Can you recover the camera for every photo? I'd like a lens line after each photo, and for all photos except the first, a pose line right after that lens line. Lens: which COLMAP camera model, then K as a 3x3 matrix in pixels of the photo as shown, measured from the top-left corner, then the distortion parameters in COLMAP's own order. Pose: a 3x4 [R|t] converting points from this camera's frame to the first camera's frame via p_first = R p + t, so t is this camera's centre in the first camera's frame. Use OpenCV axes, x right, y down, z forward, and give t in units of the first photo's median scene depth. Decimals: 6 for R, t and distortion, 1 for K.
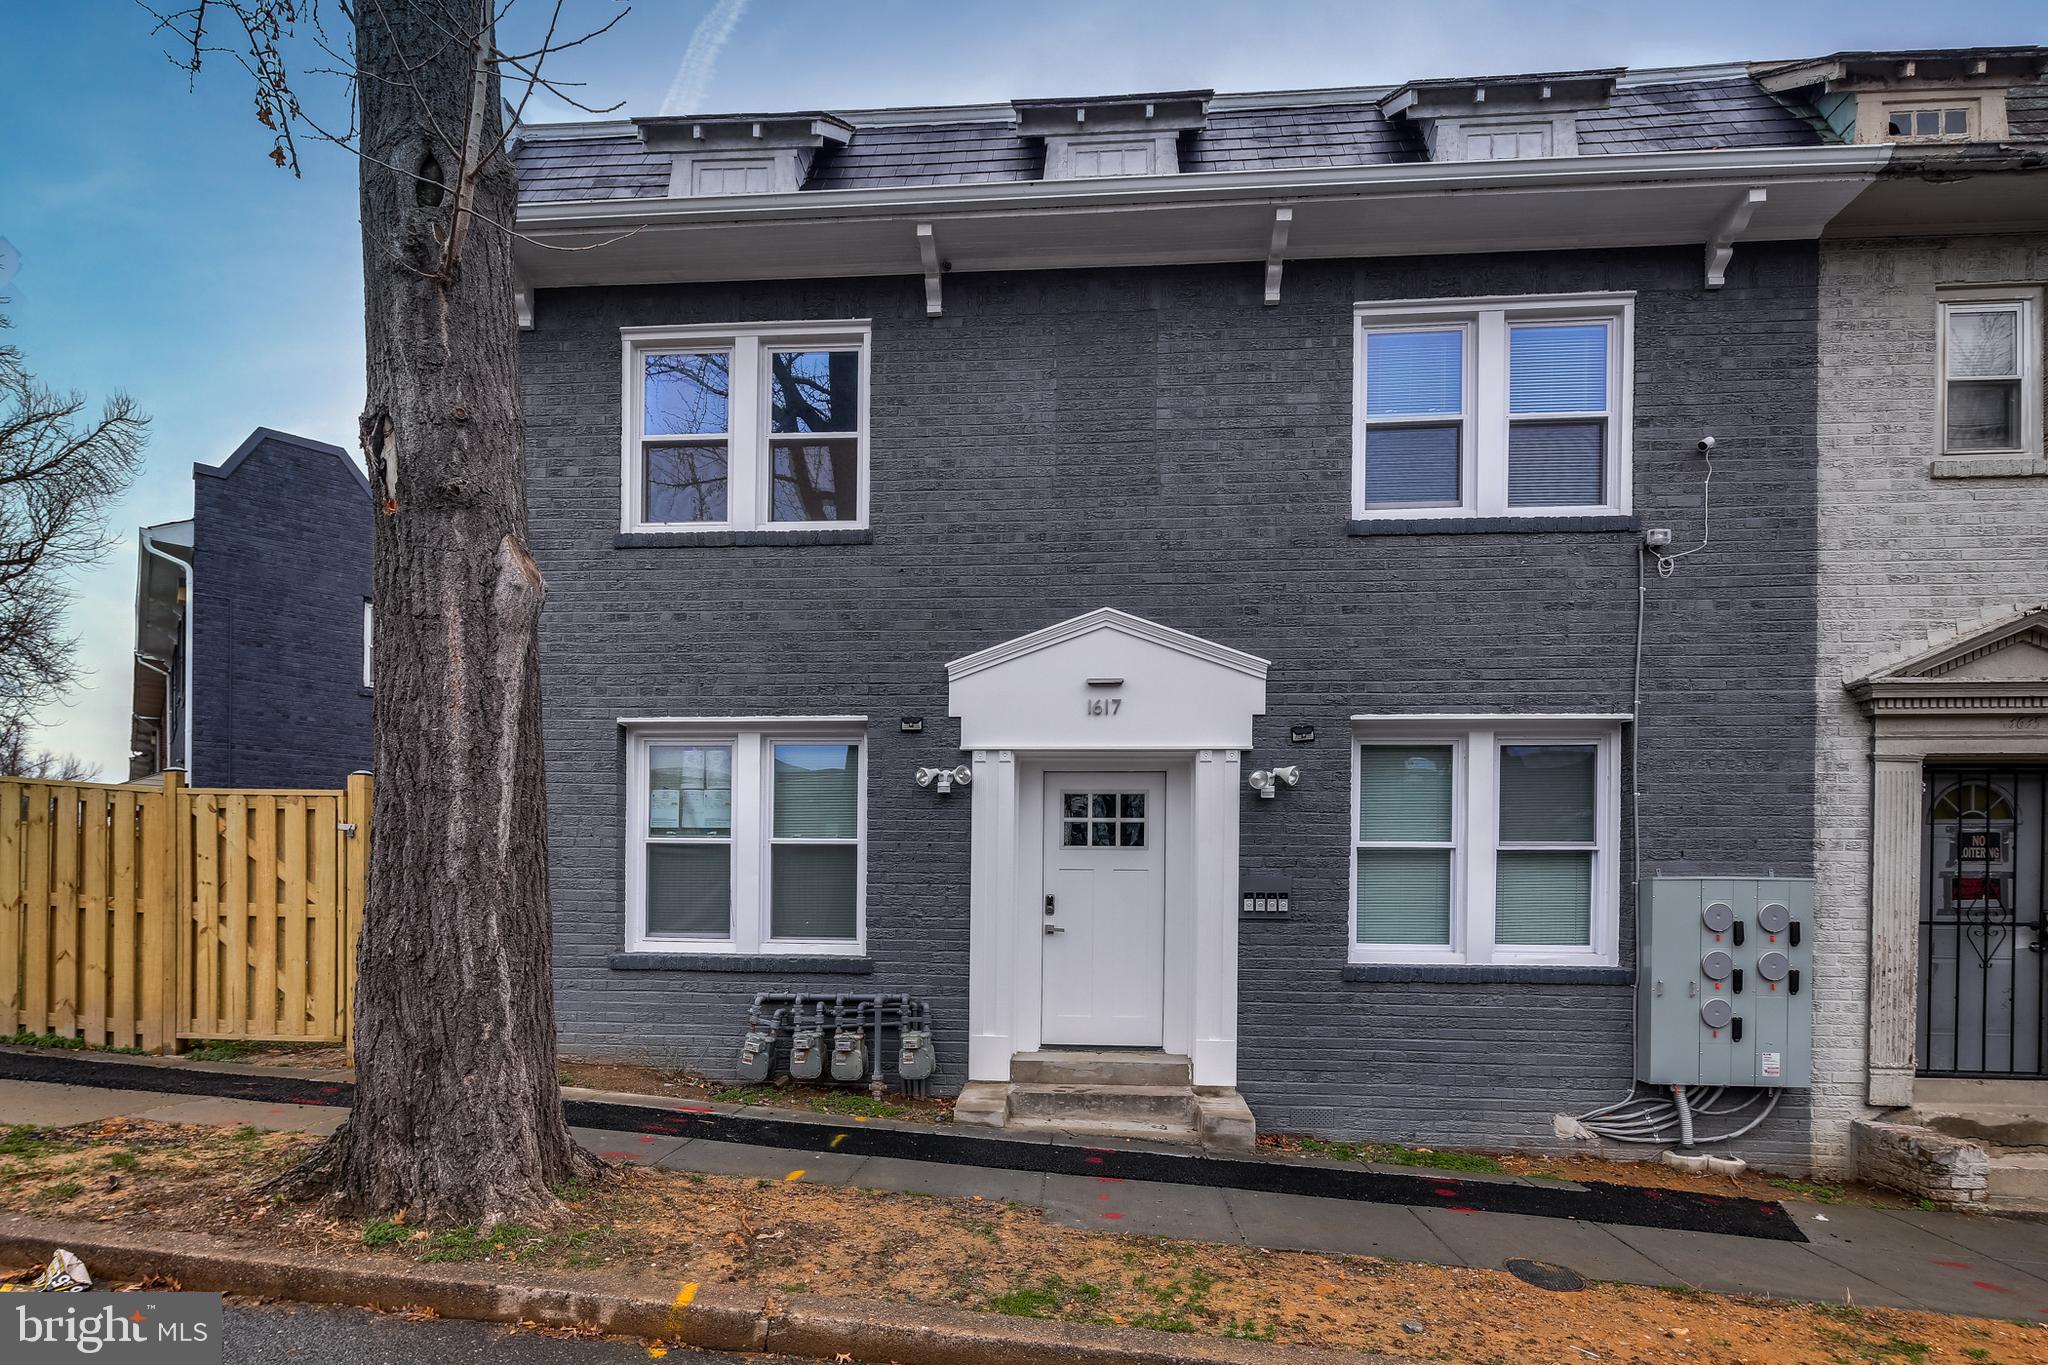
lens RADIAL K [[1006.6, 0, 1063.2], [0, 1006.6, 670.0], [0, 0, 1]] dist [-0.001746, -0.000432]
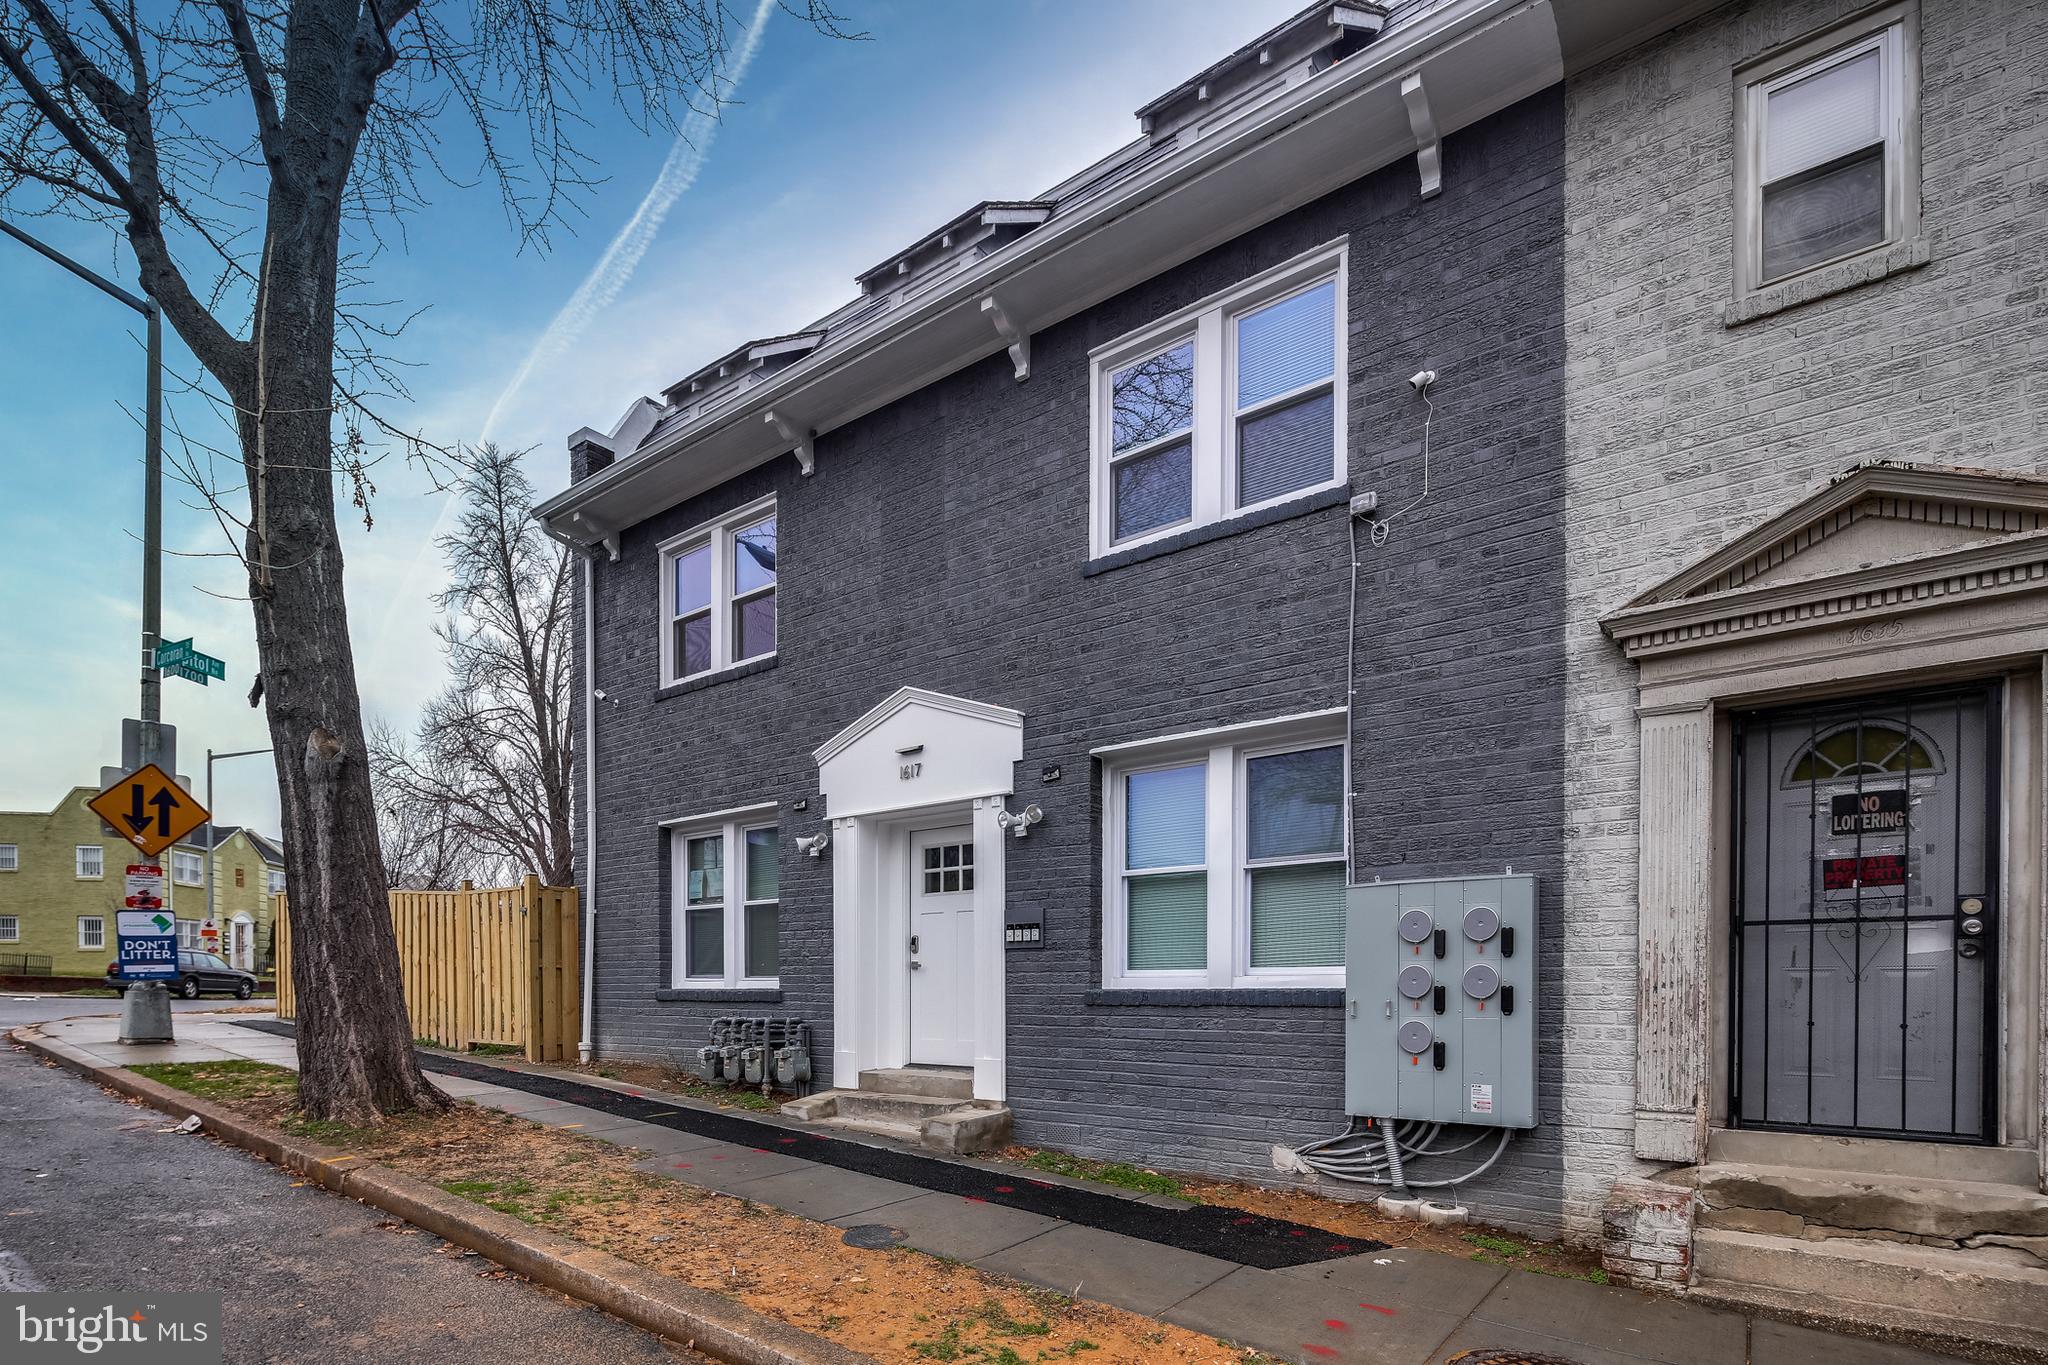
lens RADIAL K [[980.0, 0, 987.8], [0, 980.0, 736.4], [0, 0, 1]] dist [-0.001200, -0.000431]
pose [[0.841570, -0.145146, -0.520282, 0.728043], [0.136051, 0.989125, -0.055876, 0.073817], [0.522734, -0.023762, 0.852165, 0.085704]]
